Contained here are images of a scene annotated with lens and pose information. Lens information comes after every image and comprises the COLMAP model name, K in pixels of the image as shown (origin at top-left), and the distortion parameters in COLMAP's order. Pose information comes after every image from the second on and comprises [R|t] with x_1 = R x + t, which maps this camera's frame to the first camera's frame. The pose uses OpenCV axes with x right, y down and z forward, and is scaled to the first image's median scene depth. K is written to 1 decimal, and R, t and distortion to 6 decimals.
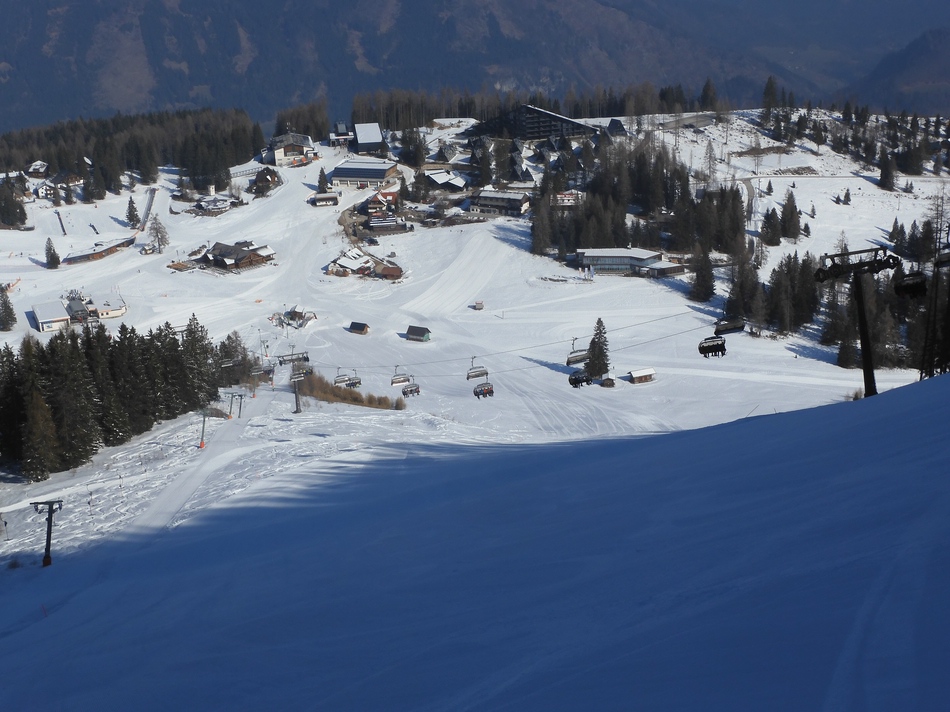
lens RADIAL K [[1582.3, 0, 475.0], [0, 1582.3, 356.0], [0, 0, 1]] dist [0.033550, 0.110890]
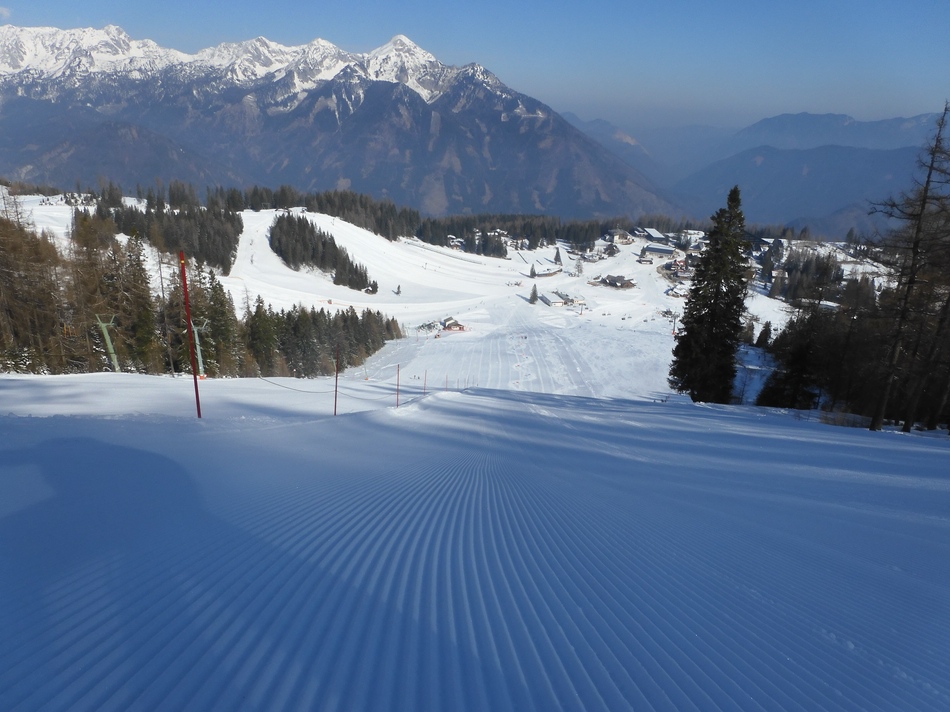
lens RADIAL K [[688.5, 0, 475.0], [0, 688.5, 356.0], [0, 0, 1]] dist [-0.003504, 0.012763]
pose [[0.987521, 0.127178, -0.092888, -0.223426], [-0.124315, 0.991589, 0.036005, 0.025185], [0.096686, -0.024008, 0.995025, 0.039445]]
